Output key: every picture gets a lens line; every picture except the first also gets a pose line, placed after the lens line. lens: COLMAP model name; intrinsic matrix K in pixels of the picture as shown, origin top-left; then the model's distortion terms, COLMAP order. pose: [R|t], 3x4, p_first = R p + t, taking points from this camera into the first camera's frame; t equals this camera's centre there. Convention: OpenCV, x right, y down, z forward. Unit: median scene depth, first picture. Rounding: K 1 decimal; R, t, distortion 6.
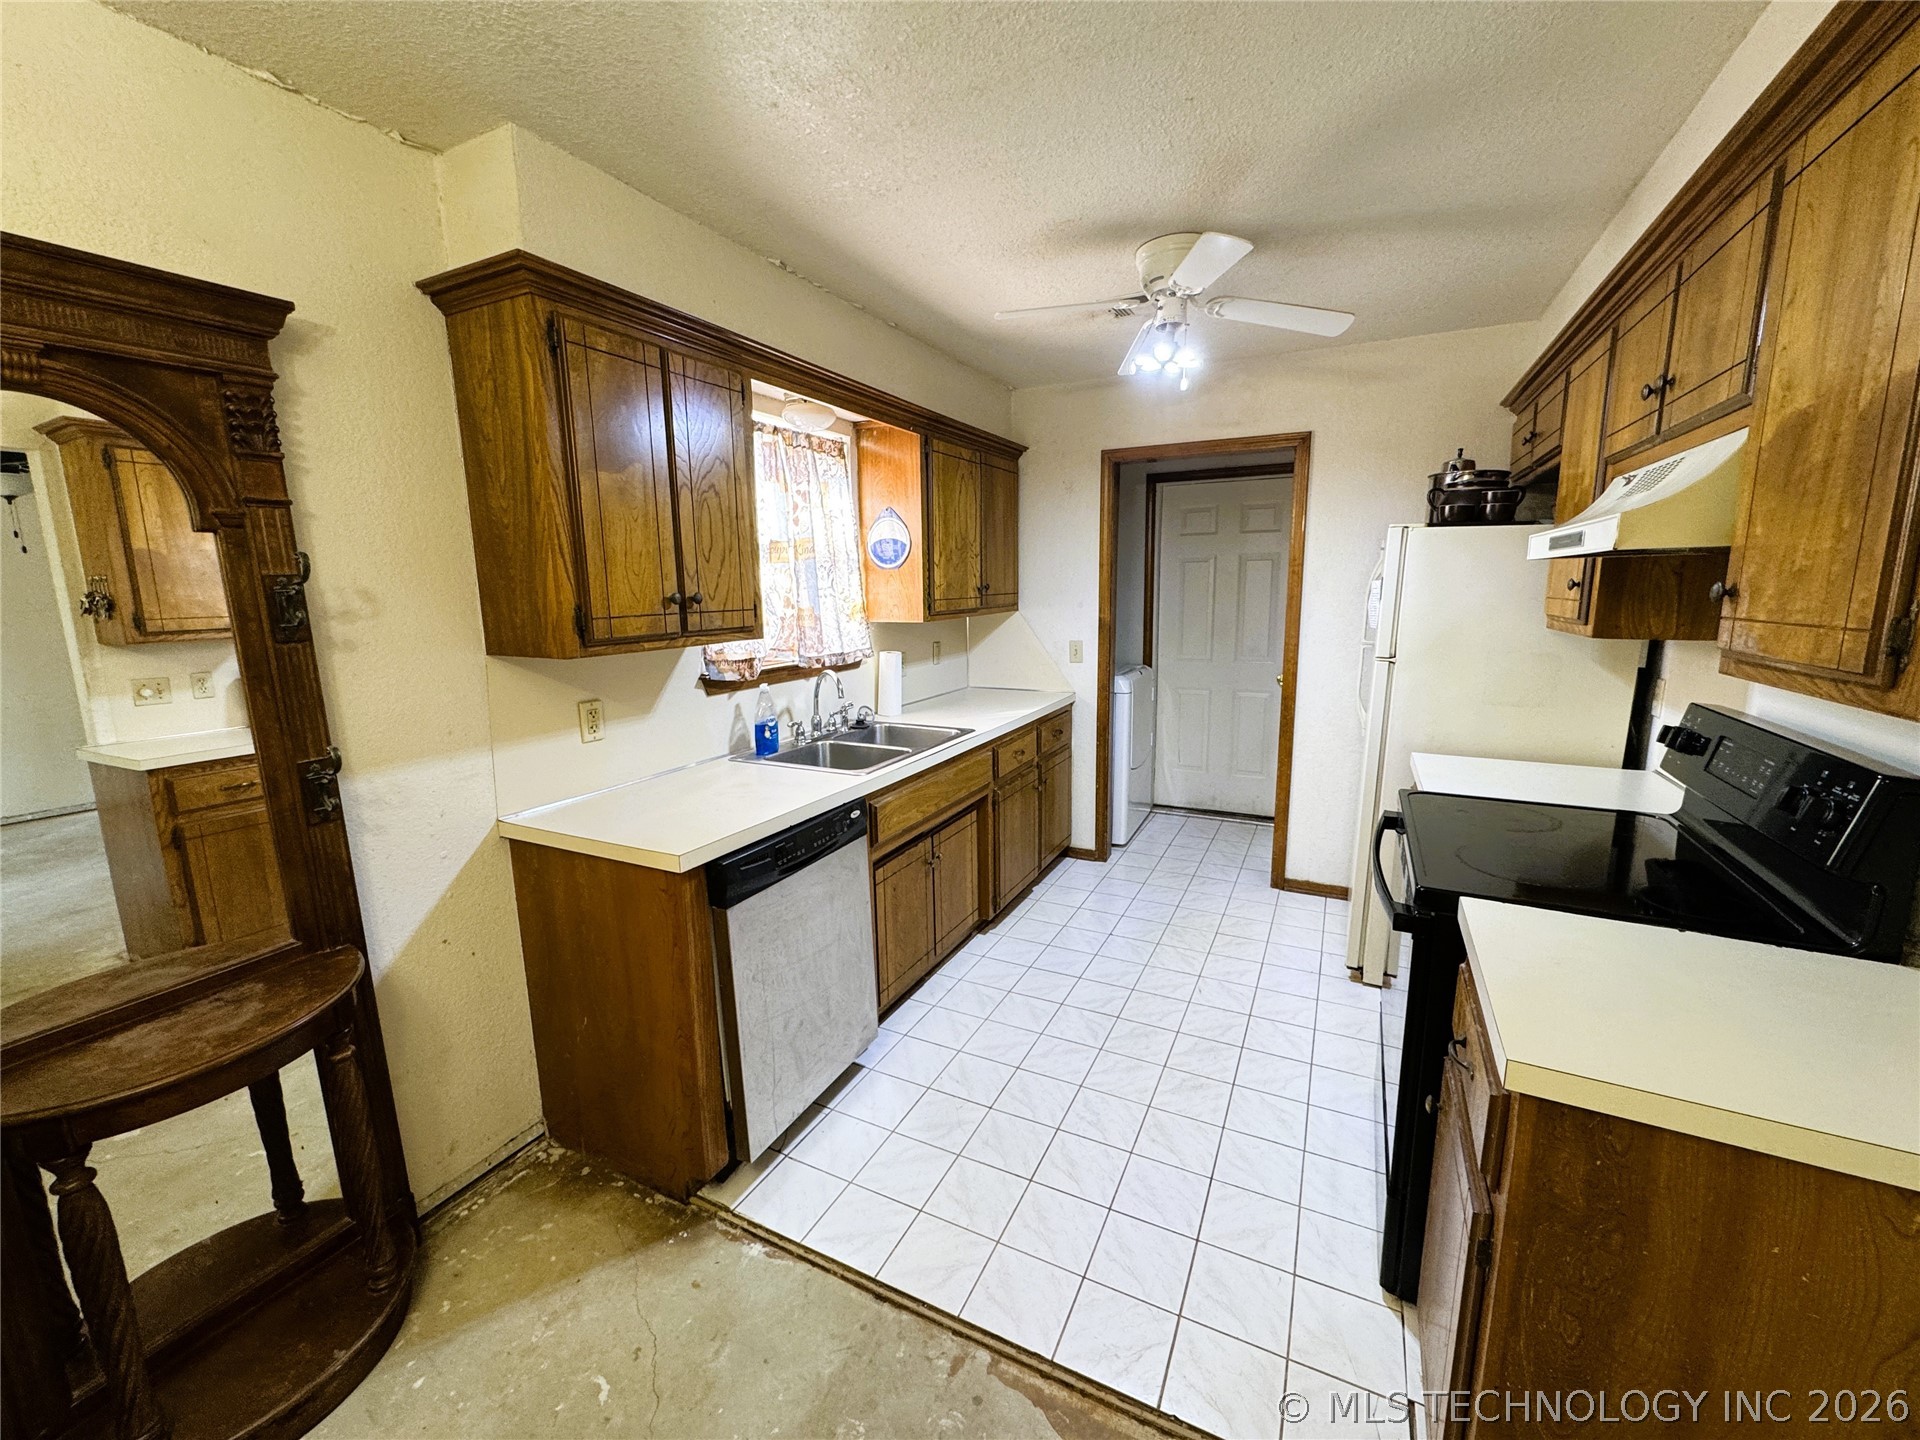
lens RADIAL K [[767.1, 0, 960.5], [0, 767.1, 717.4], [0, 0, 1]] dist [-0.003159, 0.000349]
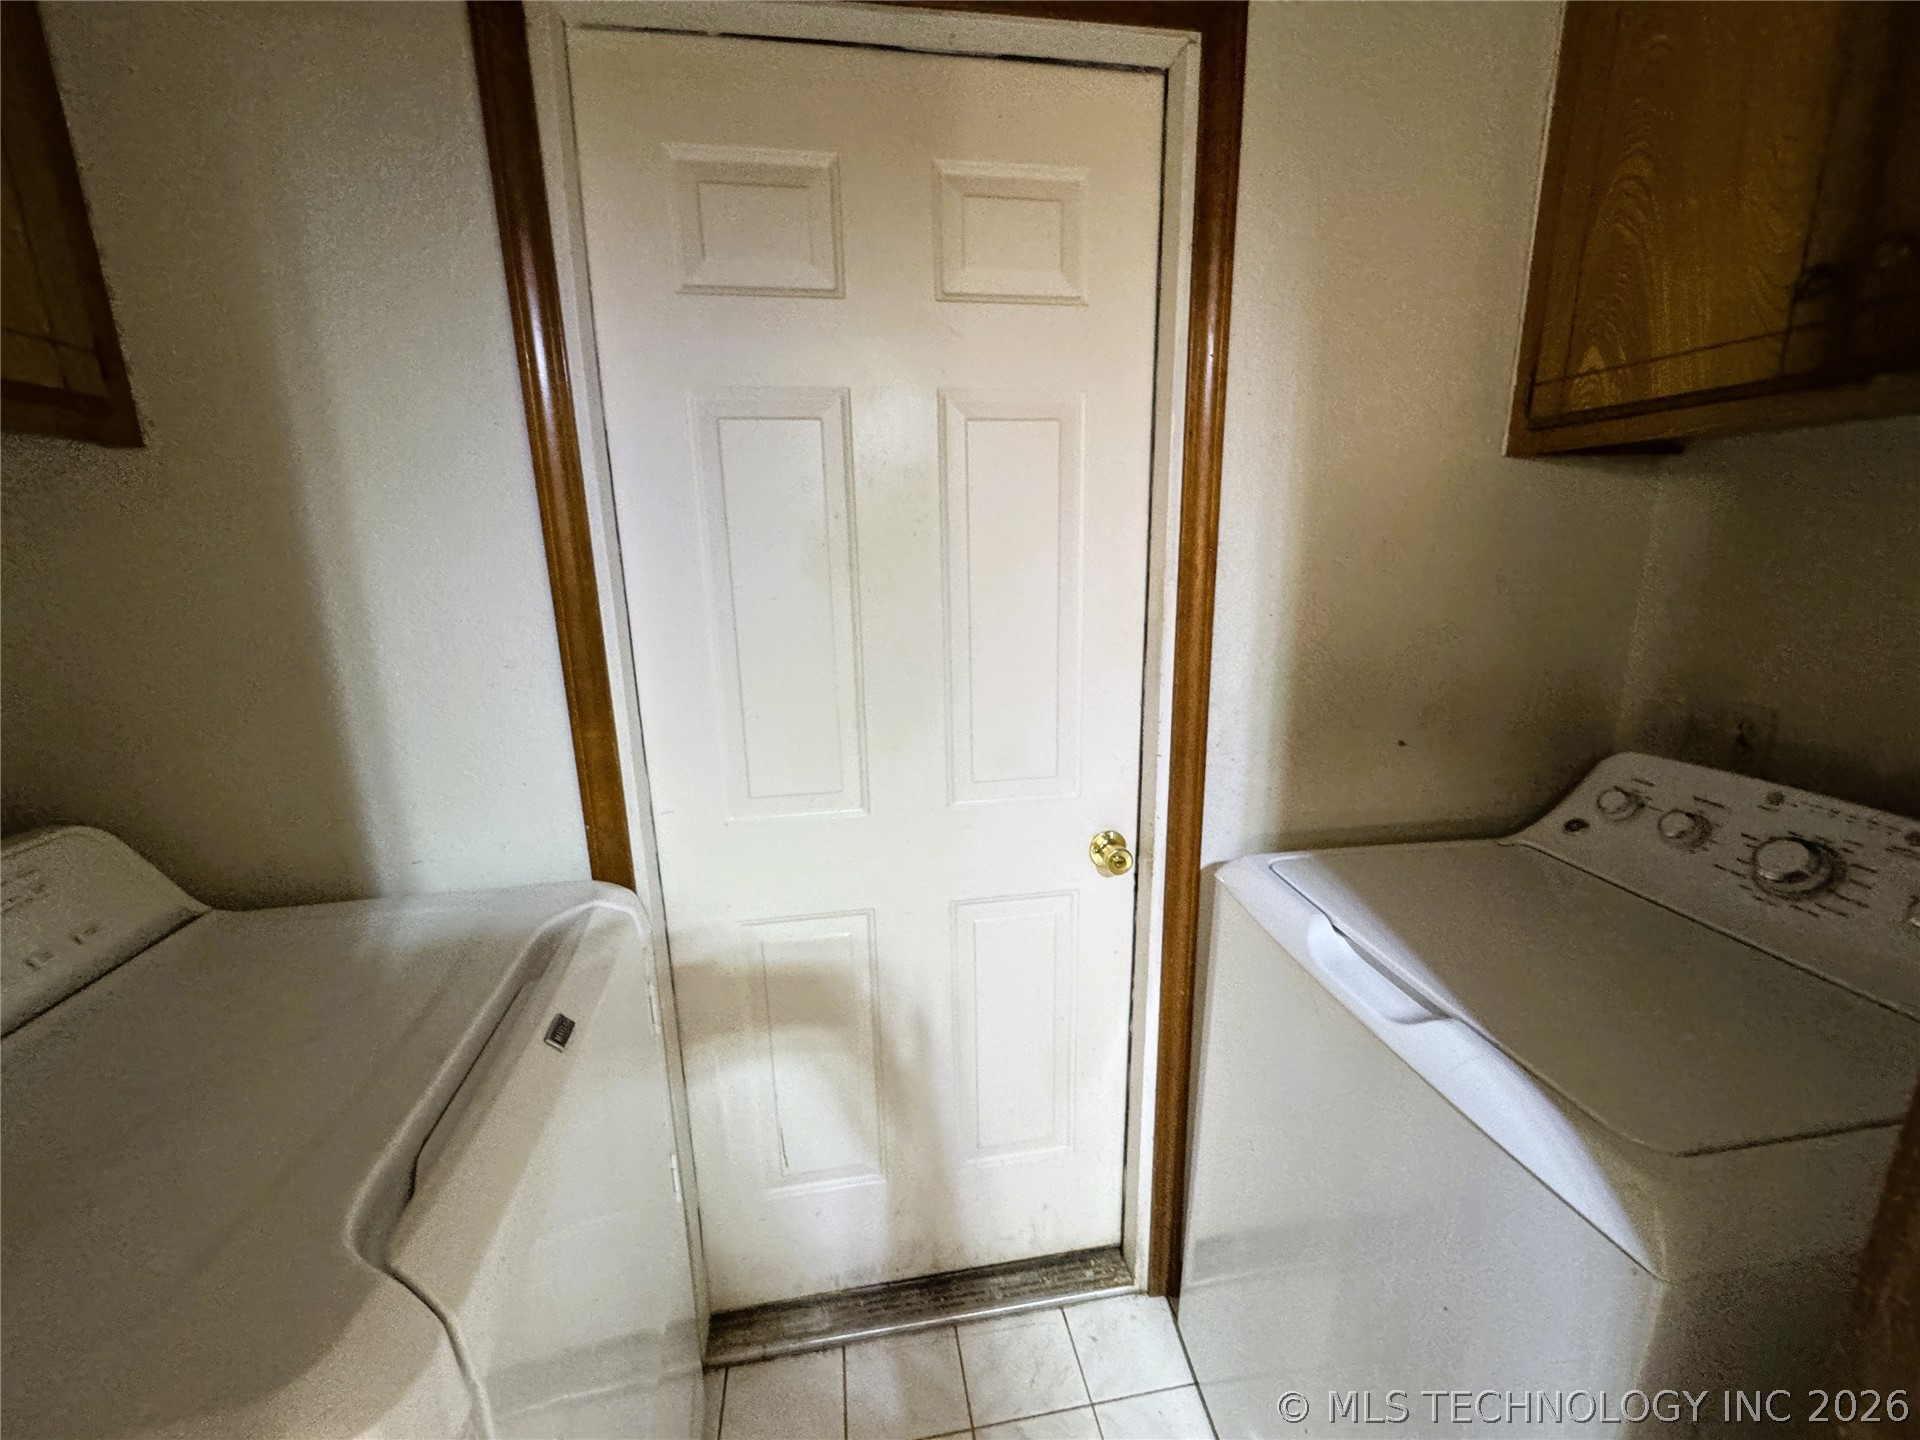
lens RADIAL K [[767.1, 0, 958.0], [0, 767.1, 716.9], [0, 0, 1]] dist [-0.003159, 0.000349]
pose [[0.803319, -0.133652, 0.580358, 0.472532], [0.103254, 0.990991, 0.085296, -0.287896], [-0.586529, -0.008595, 0.809882, 1.783255]]
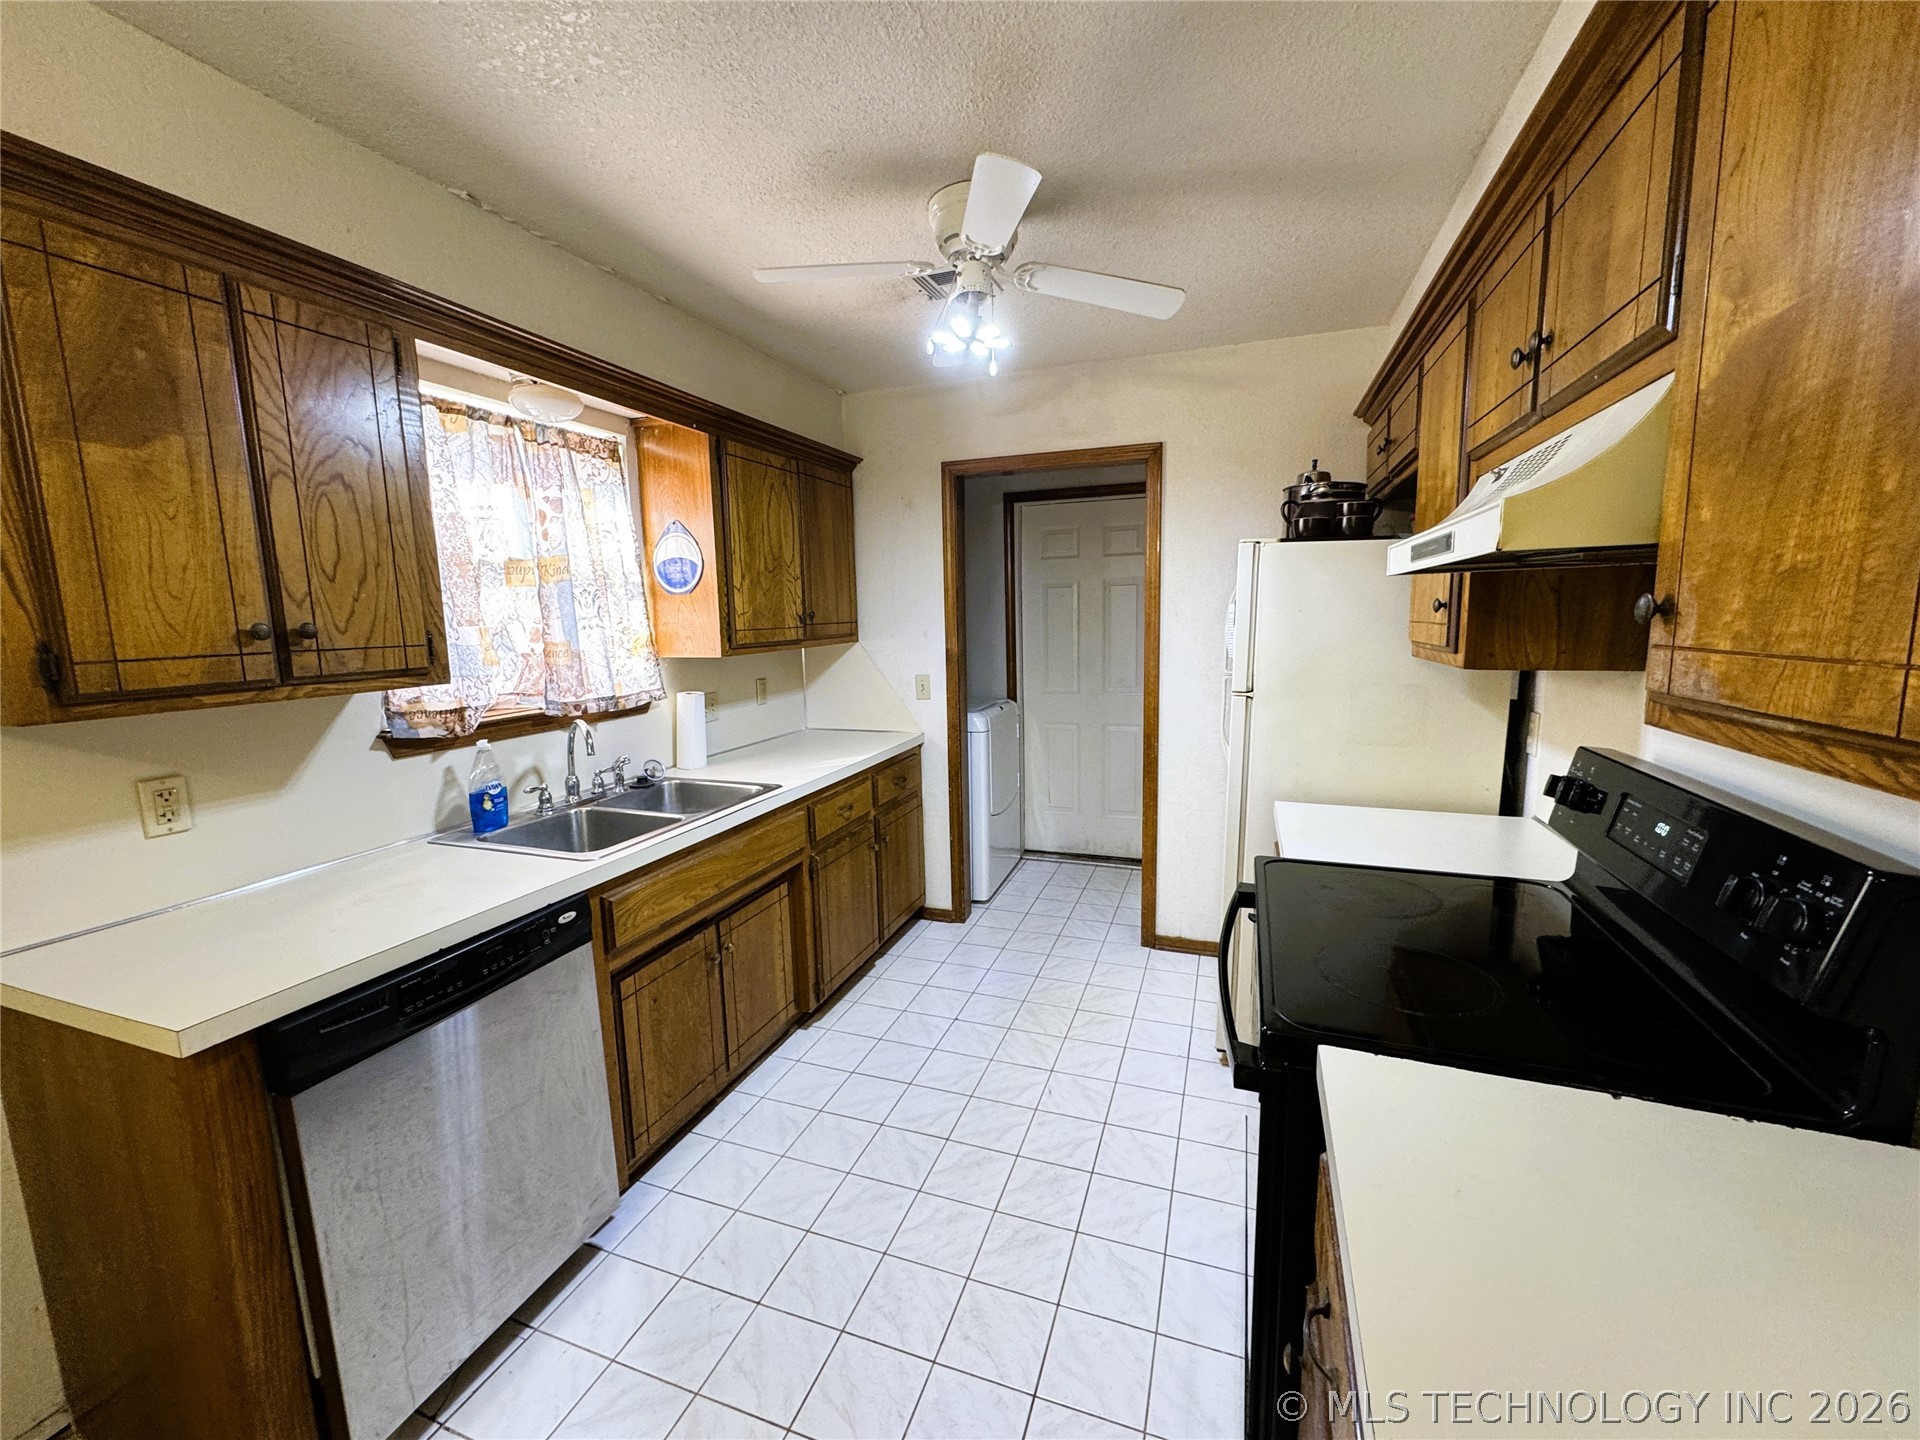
lens RADIAL K [[767.1, 0, 960.2], [0, 767.1, 718.1], [0, 0, 1]] dist [-0.003159, 0.000349]
pose [[0.992630, -0.022212, 0.119135, 0.172168], [0.026689, 0.998991, -0.036124, -0.033172], [-0.118212, 0.039037, 0.992221, 0.228389]]
